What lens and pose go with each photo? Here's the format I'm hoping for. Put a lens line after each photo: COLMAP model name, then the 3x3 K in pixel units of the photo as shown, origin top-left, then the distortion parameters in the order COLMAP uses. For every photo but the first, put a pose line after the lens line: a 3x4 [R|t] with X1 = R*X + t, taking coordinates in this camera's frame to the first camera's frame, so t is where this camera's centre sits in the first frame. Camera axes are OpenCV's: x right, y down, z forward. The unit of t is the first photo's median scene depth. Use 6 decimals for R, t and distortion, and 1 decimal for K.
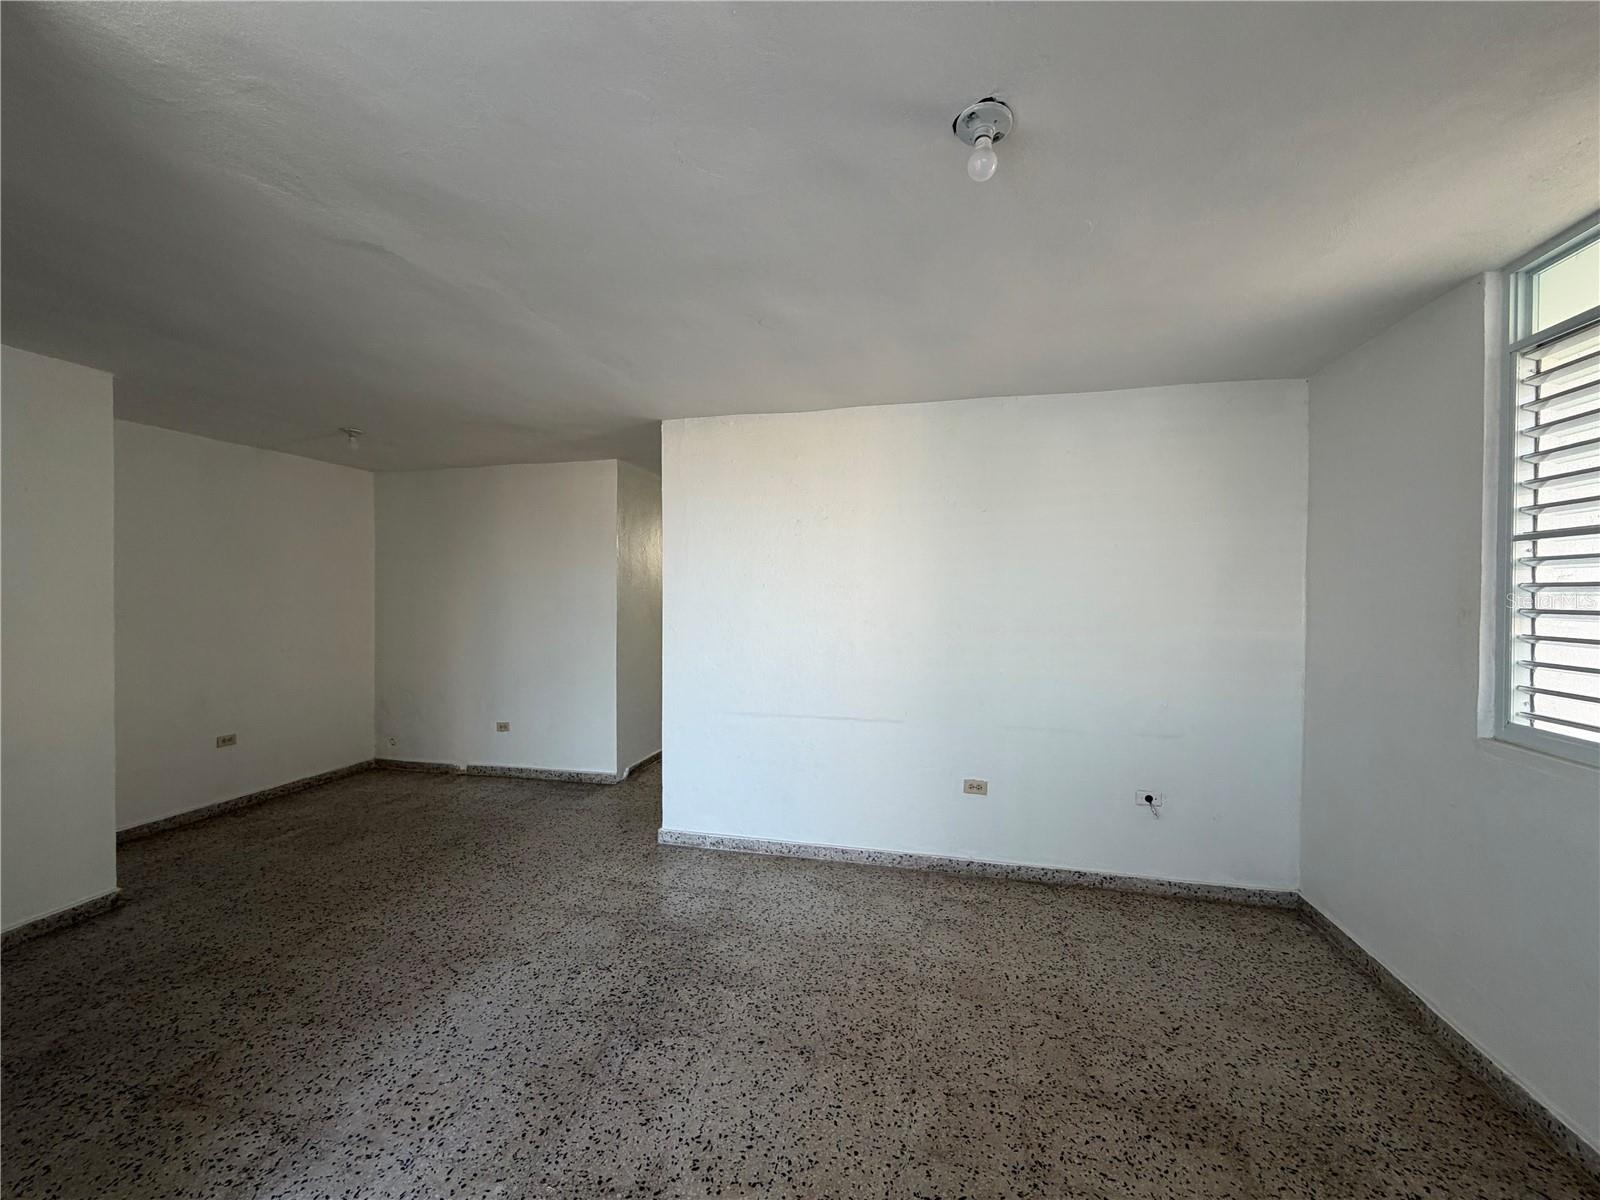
lens RADIAL K [[640.2, 0, 800.0], [0, 640.2, 599.1], [0, 0, 1]] dist [-0.000759, 0.000273]
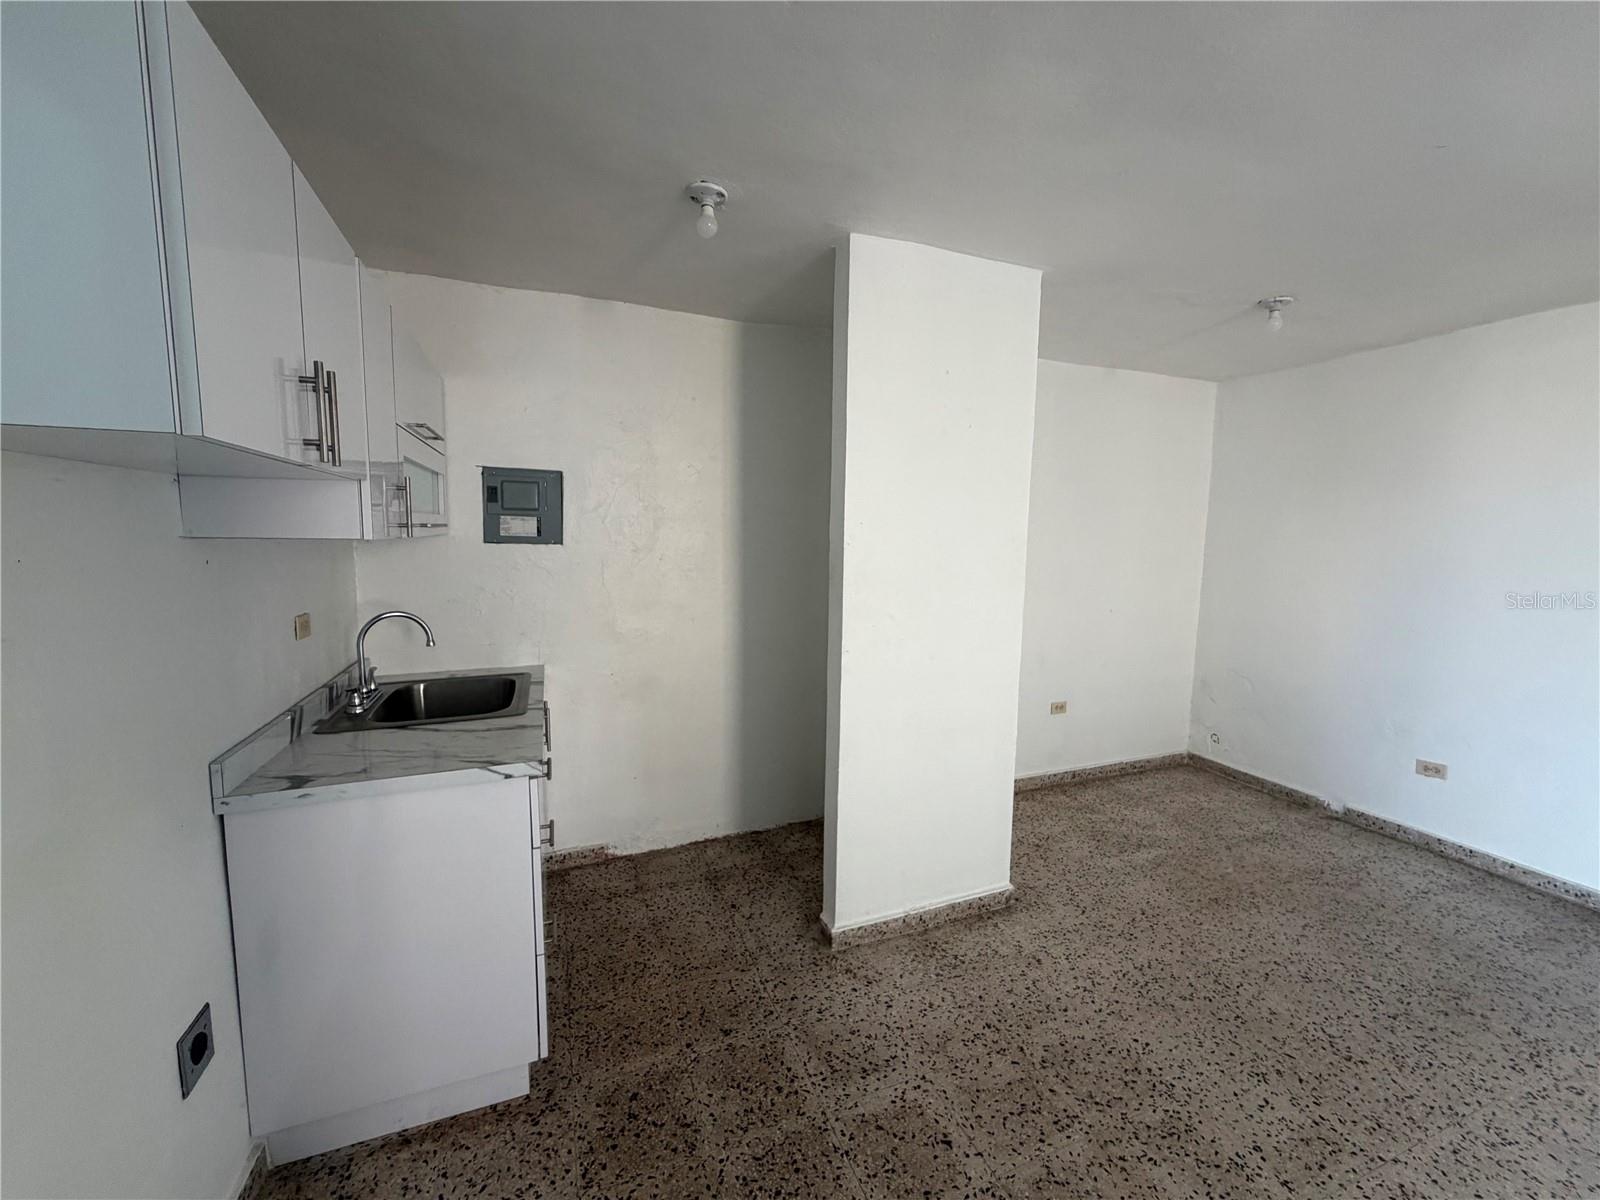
lens RADIAL K [[640.2, 0, 794.1], [0, 640.2, 599.8], [0, 0, 1]] dist [-0.000759, 0.000273]
pose [[0.565436, 0.095690, -0.819222, -0.468808], [-0.019707, 0.994531, 0.102565, -0.017108], [0.824556, -0.041849, 0.564230, 0.235428]]
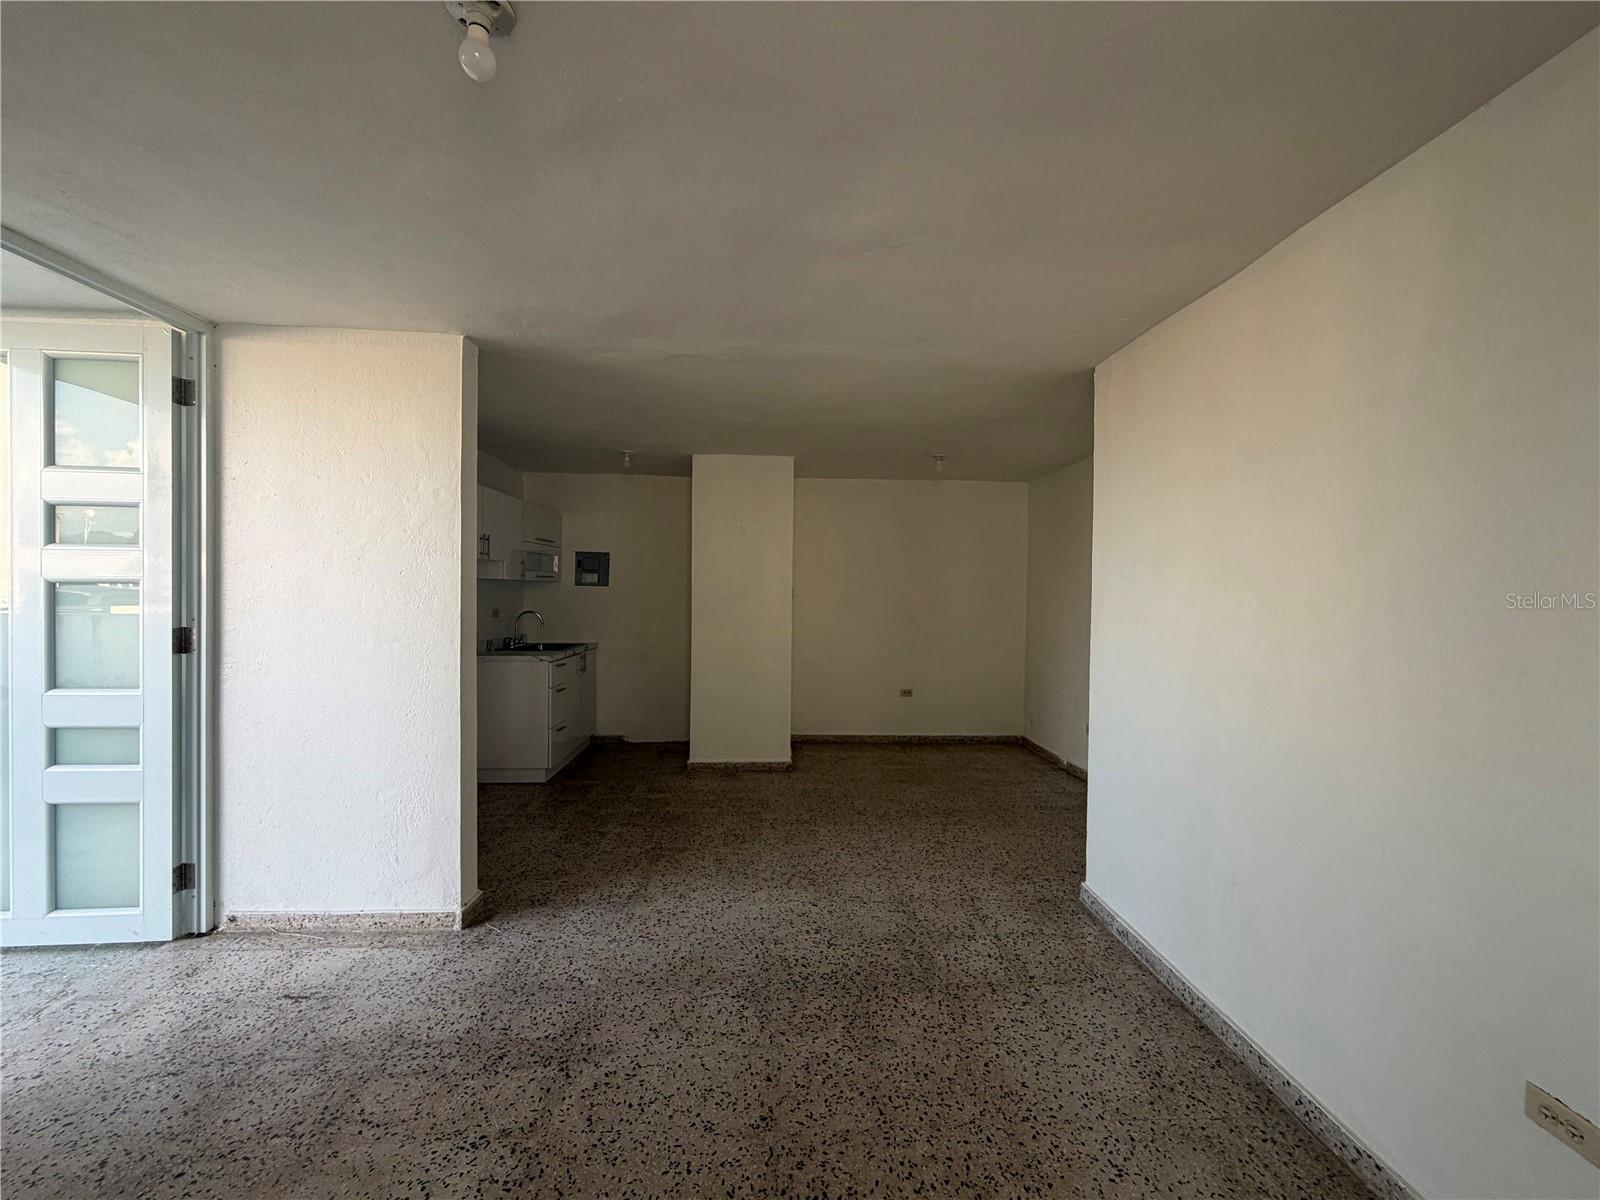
lens RADIAL K [[640.2, 0, 792.3], [0, 640.2, 597.2], [0, 0, 1]] dist [-0.000759, 0.000273]
pose [[0.269765, 0.014007, -0.962824, 0.473378], [-0.020145, 0.999757, 0.008900, 0.004886], [0.962716, 0.016995, 0.269981, 0.458455]]
